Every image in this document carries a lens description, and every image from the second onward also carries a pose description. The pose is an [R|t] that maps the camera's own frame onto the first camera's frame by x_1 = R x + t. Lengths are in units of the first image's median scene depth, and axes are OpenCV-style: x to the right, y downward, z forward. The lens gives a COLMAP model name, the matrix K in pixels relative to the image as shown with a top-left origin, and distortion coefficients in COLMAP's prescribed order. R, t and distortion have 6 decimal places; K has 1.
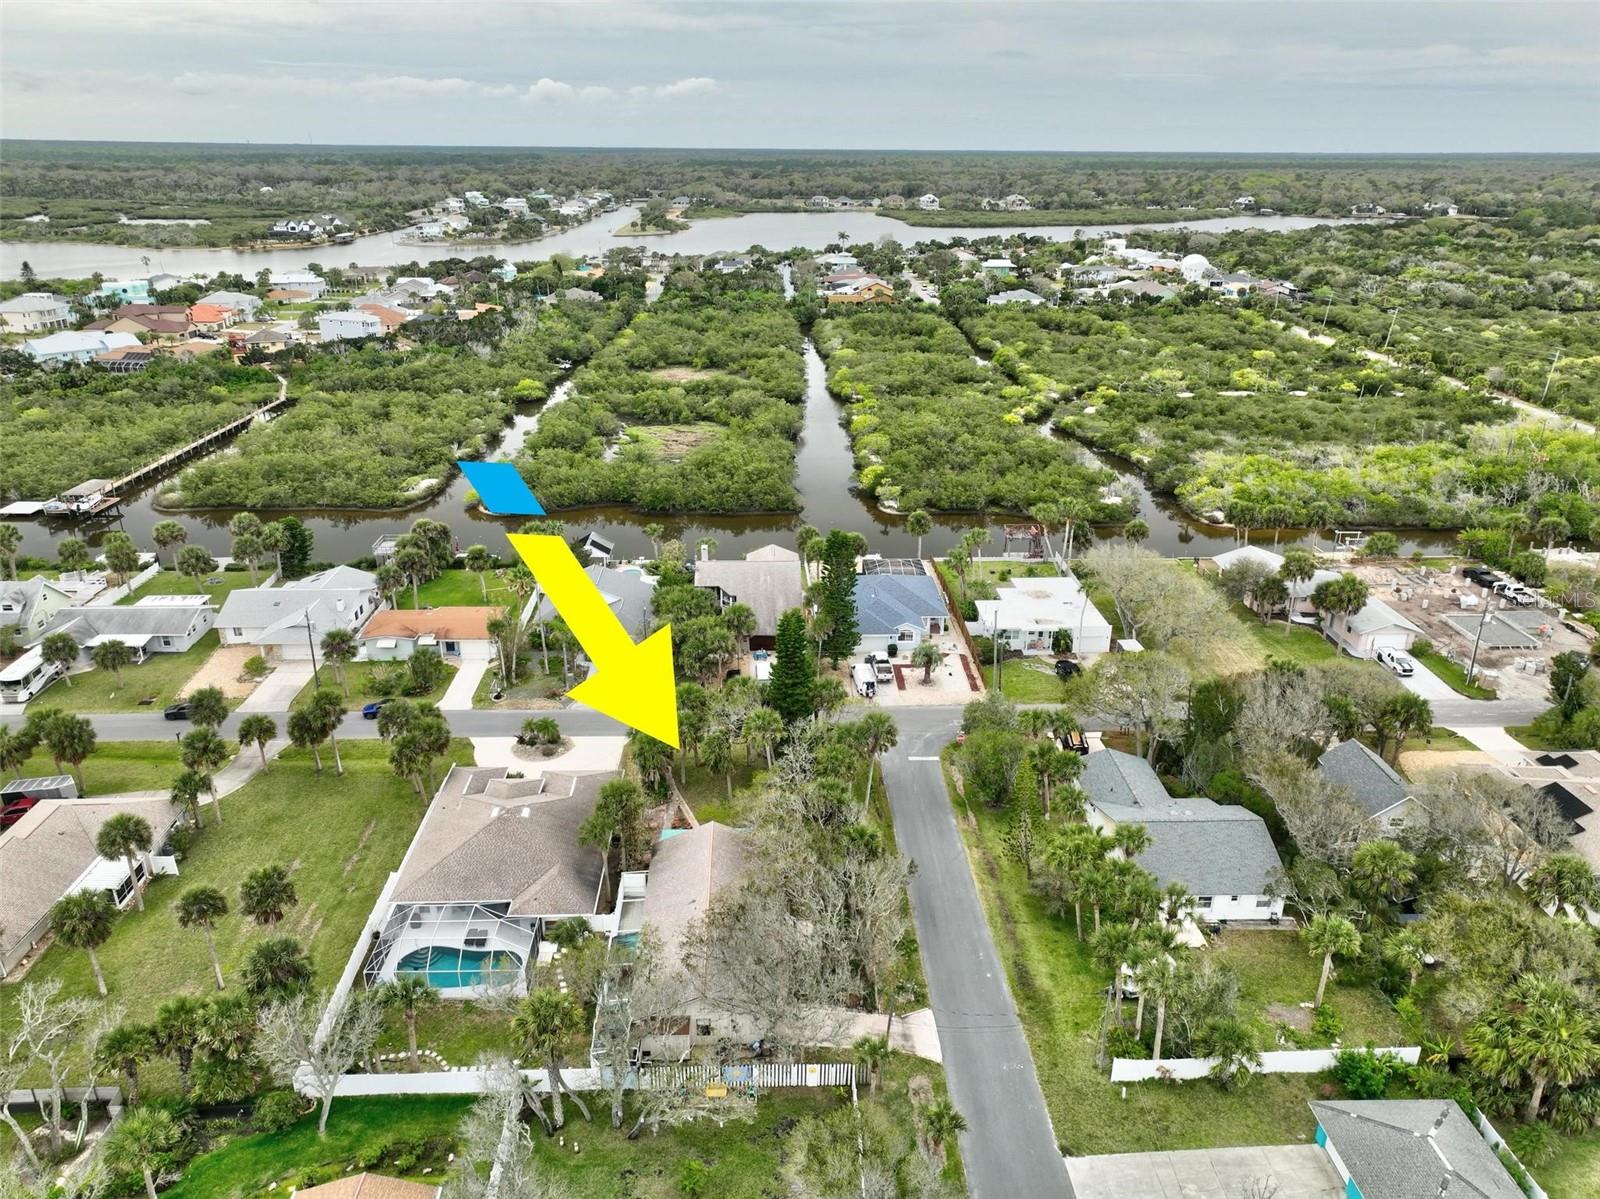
lens RADIAL K [[1116.5, 0, 796.0], [0, 1116.5, 618.5], [0, 0, 1]] dist [0.015136, 0.003925]
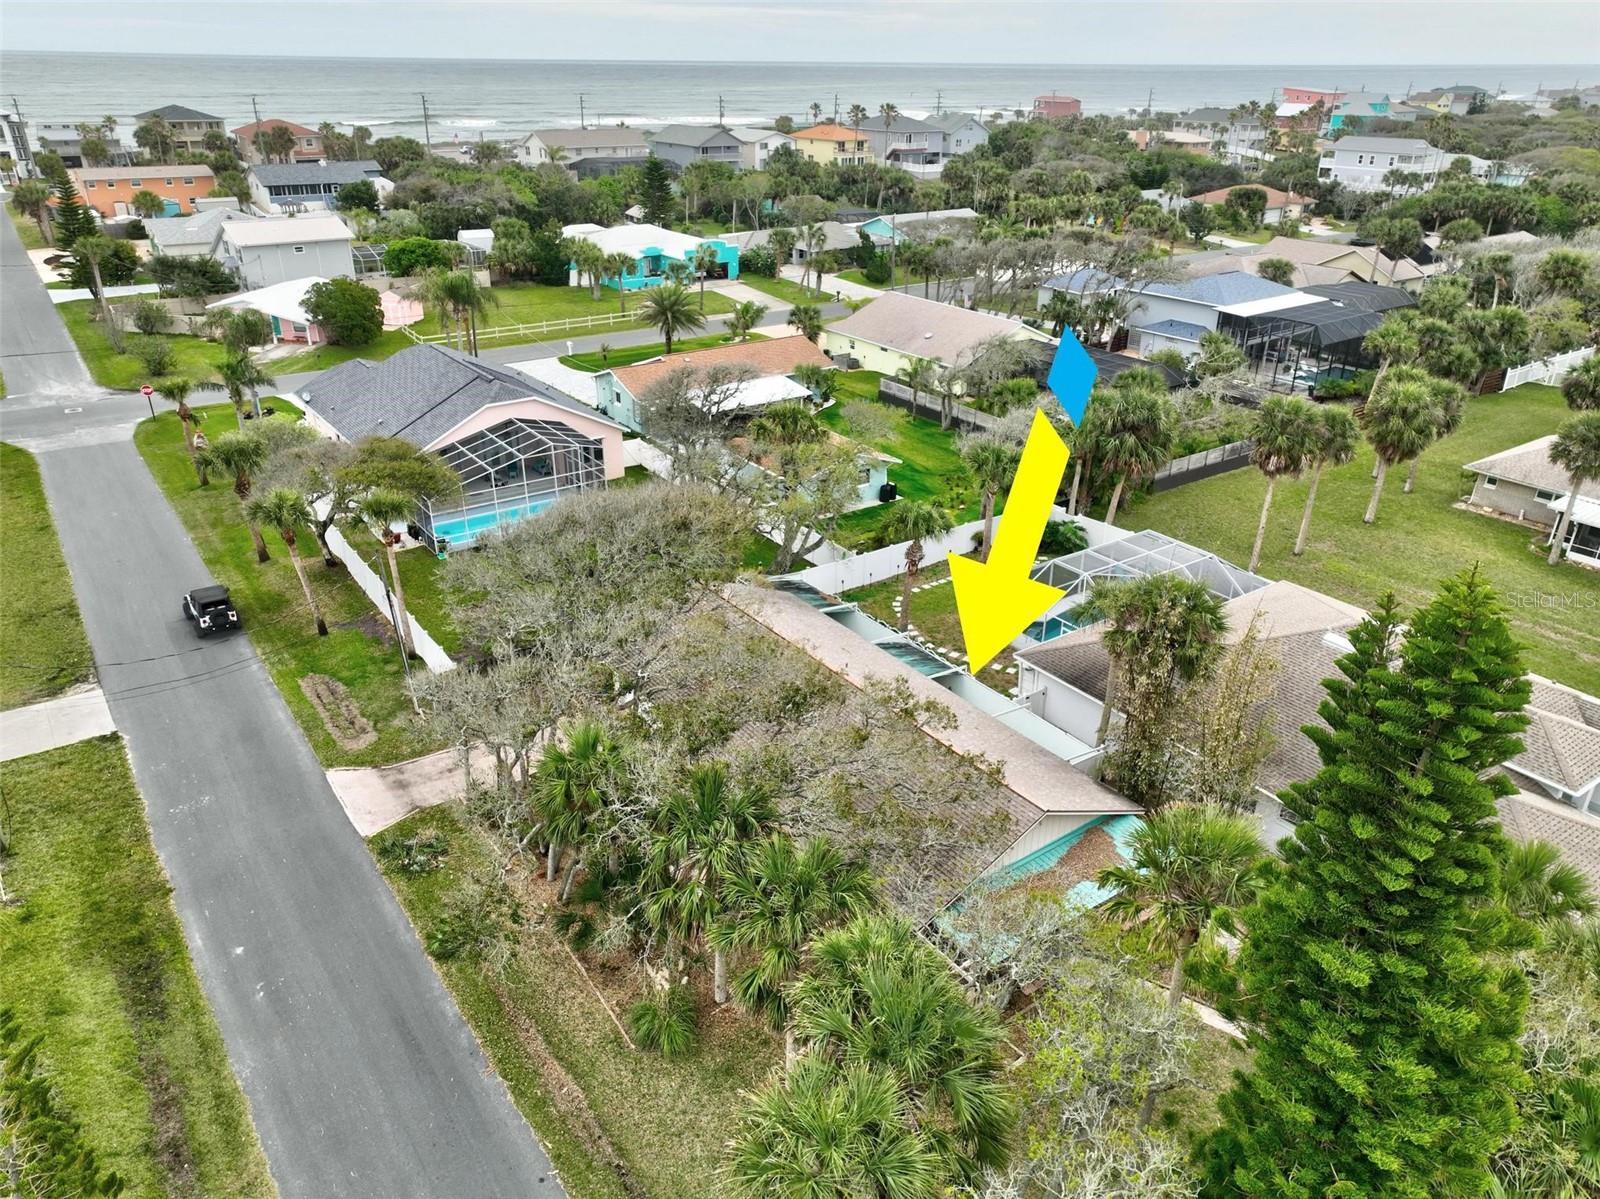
lens RADIAL K [[1135.4, 0, 800.0], [0, 1135.4, 599.5], [0, 0, 1]] dist [-0.026481, 0.056438]
pose [[-0.835181, 0.224476, -0.502079, 0.142245], [-0.226328, 0.691745, 0.685758, -0.087284], [0.501247, 0.686367, -0.526927, 0.977125]]
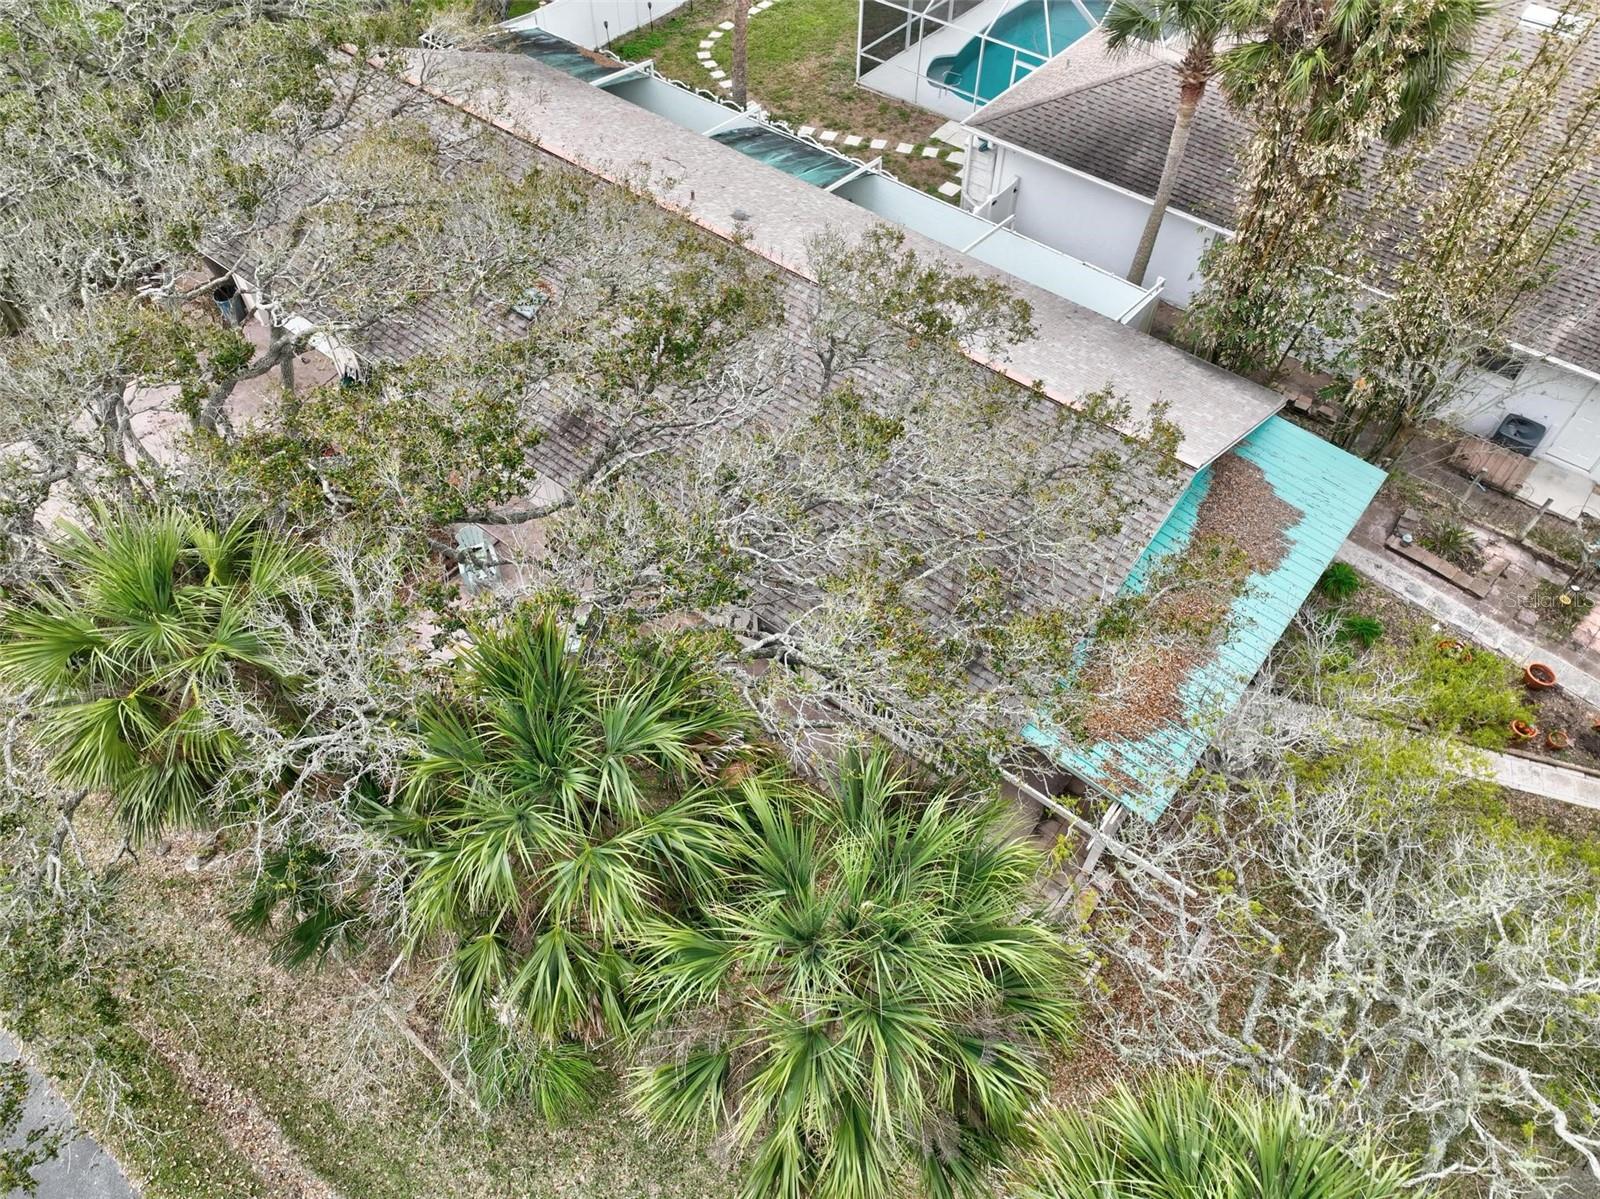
lens RADIAL K [[1127.7, 0, 799.9], [0, 1127.7, 603.0], [0, 0, 1]] dist [-0.001908, 0.022311]
pose [[-0.655334, 0.581601, -0.481951, 0.059806], [-0.307456, 0.377415, 0.873515, 0.045232], [0.689933, 0.720623, -0.068517, 0.869459]]
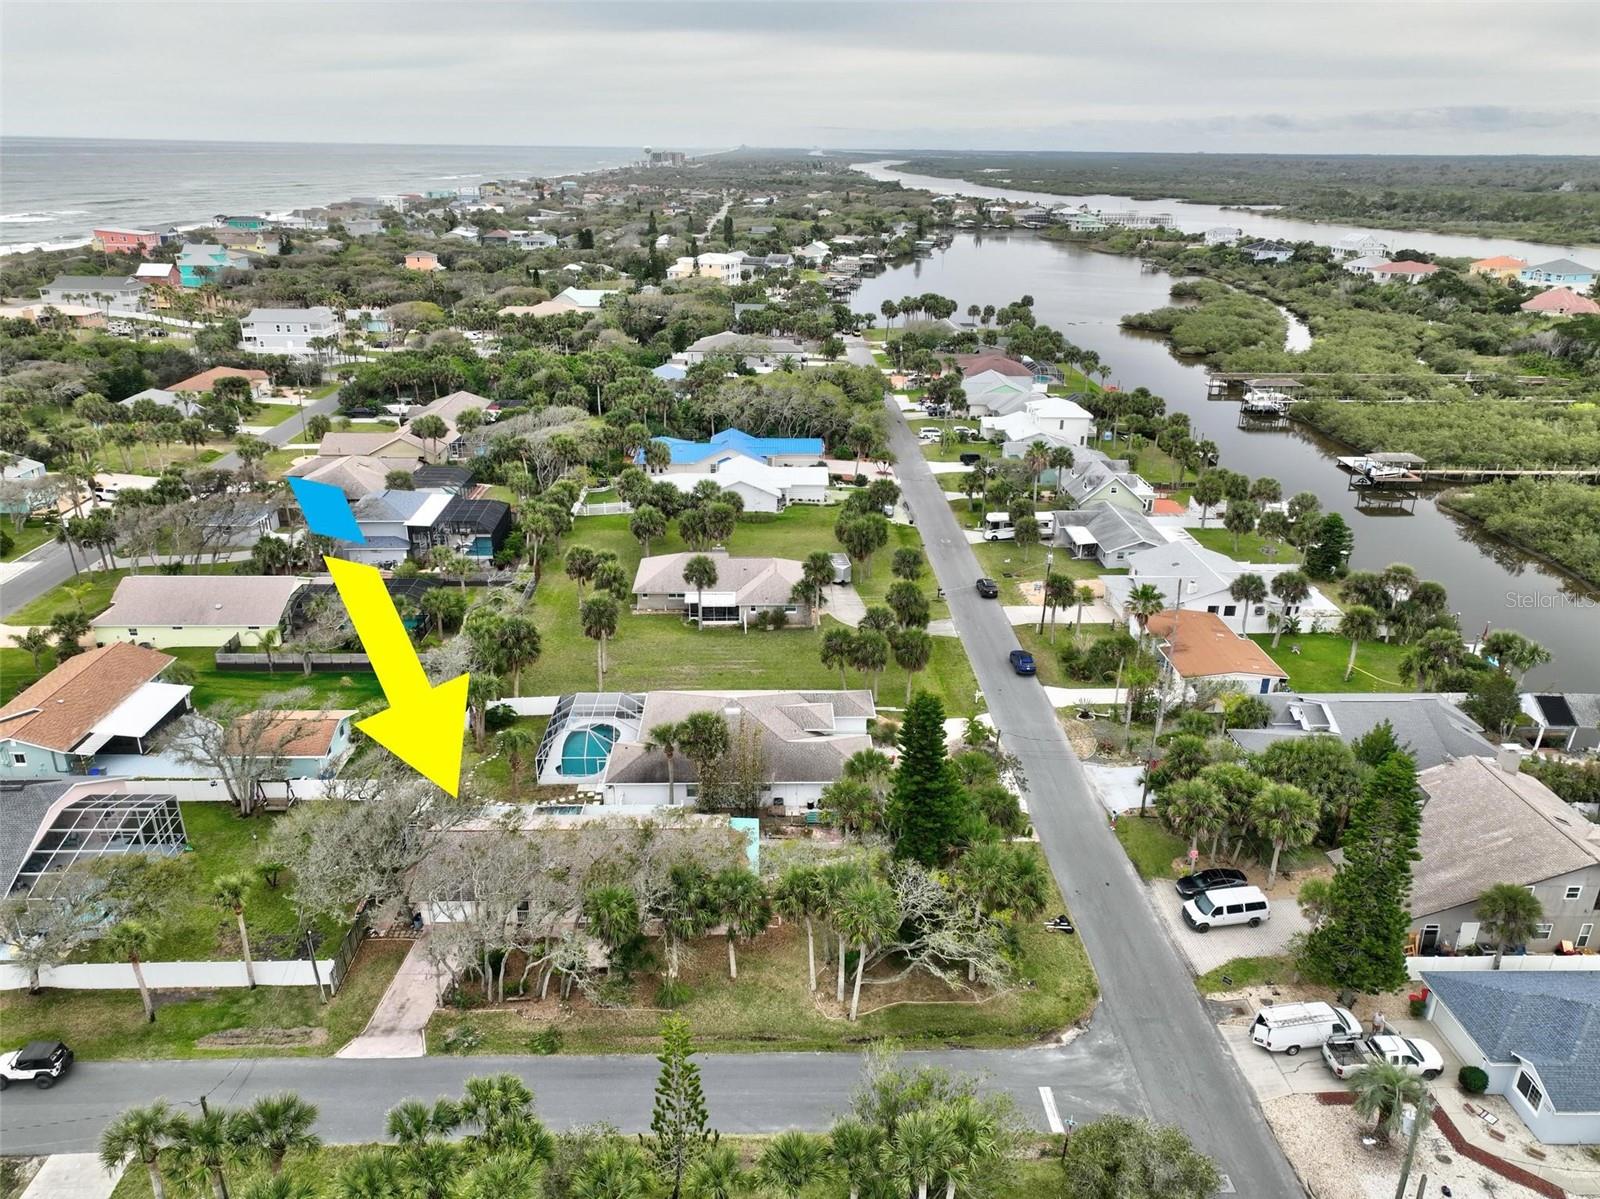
lens RADIAL K [[1127.7, 0, 799.9], [0, 1127.7, 603.0], [0, 0, 1]] dist [-0.001908, 0.022311]
pose [[-0.004126, 0.369861, -0.929078, 0.572345], [-0.399805, 0.850989, 0.340550, -0.239167], [0.916591, 0.372855, 0.144361, 0.764034]]
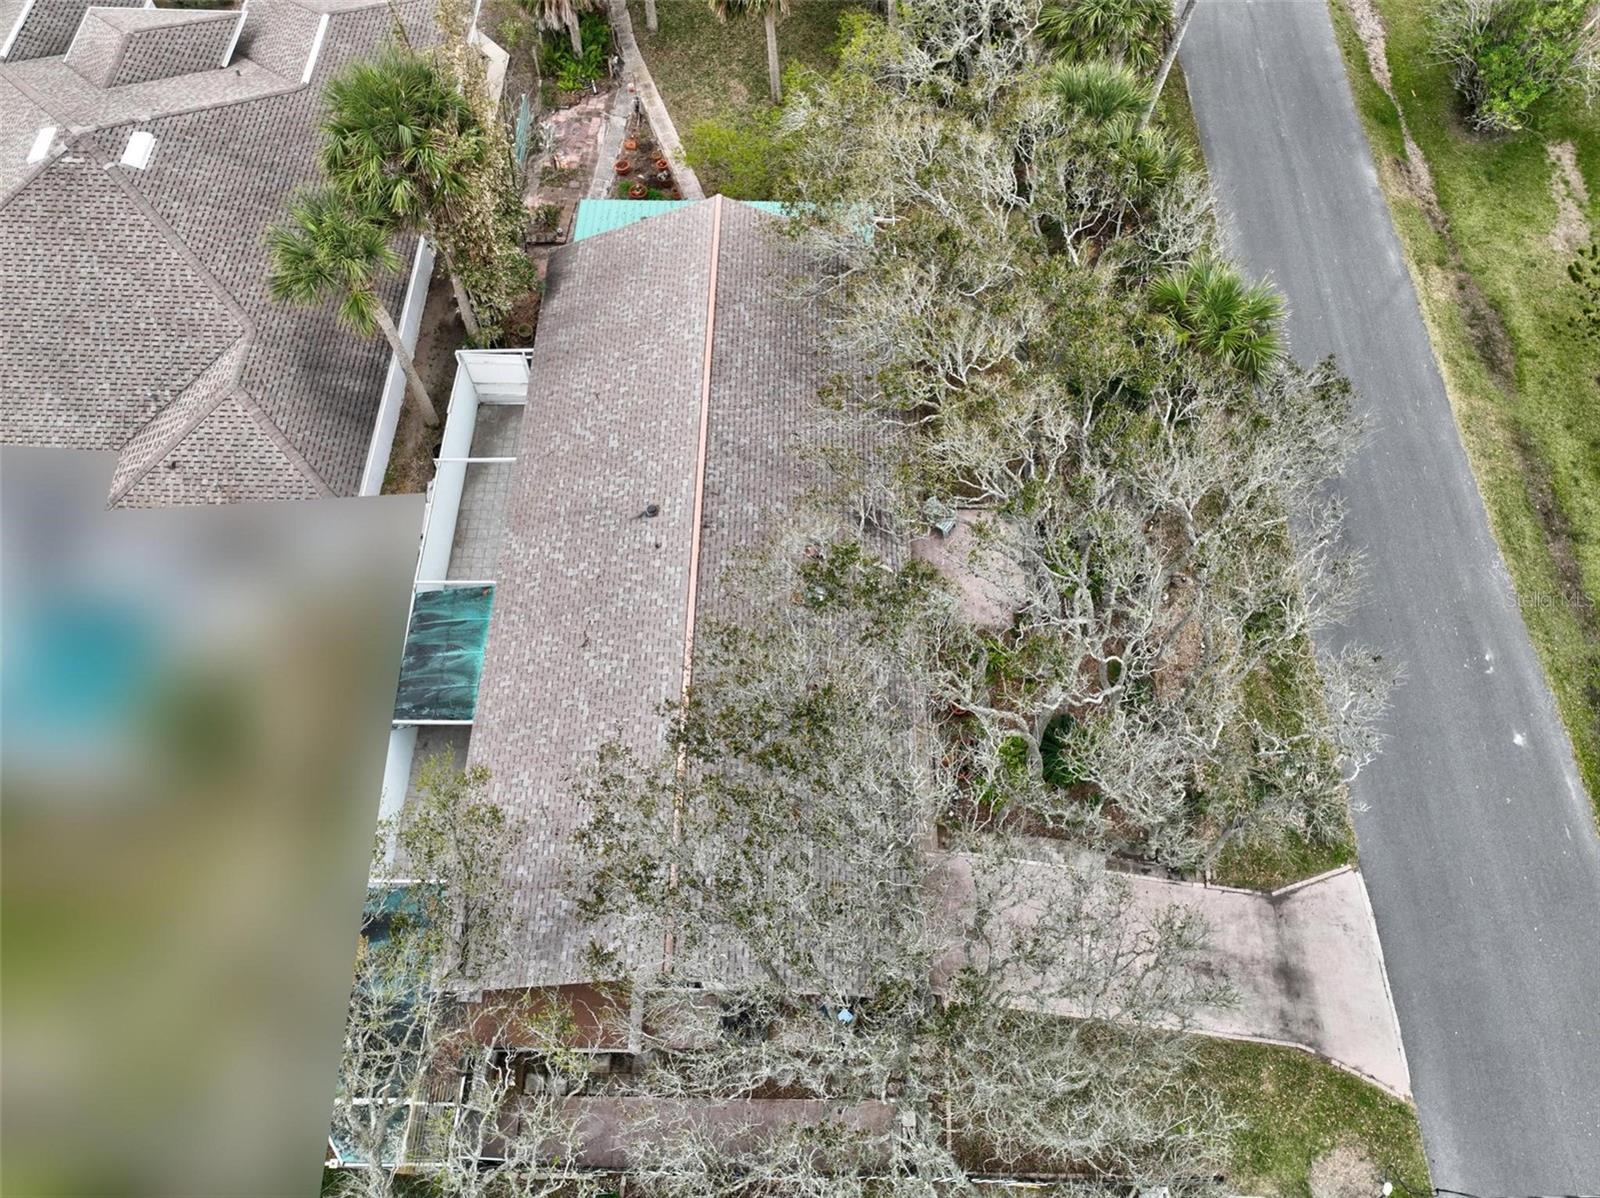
lens RADIAL K [[1127.7, 0, 799.9], [0, 1127.7, 602.5], [0, 0, 1]] dist [-0.001908, 0.022311]
pose [[0.998669, 0.046019, -0.023290, -0.032926], [-0.021233, 0.778353, 0.627468, 0.057866], [0.047003, -0.626139, 0.778294, 0.588344]]
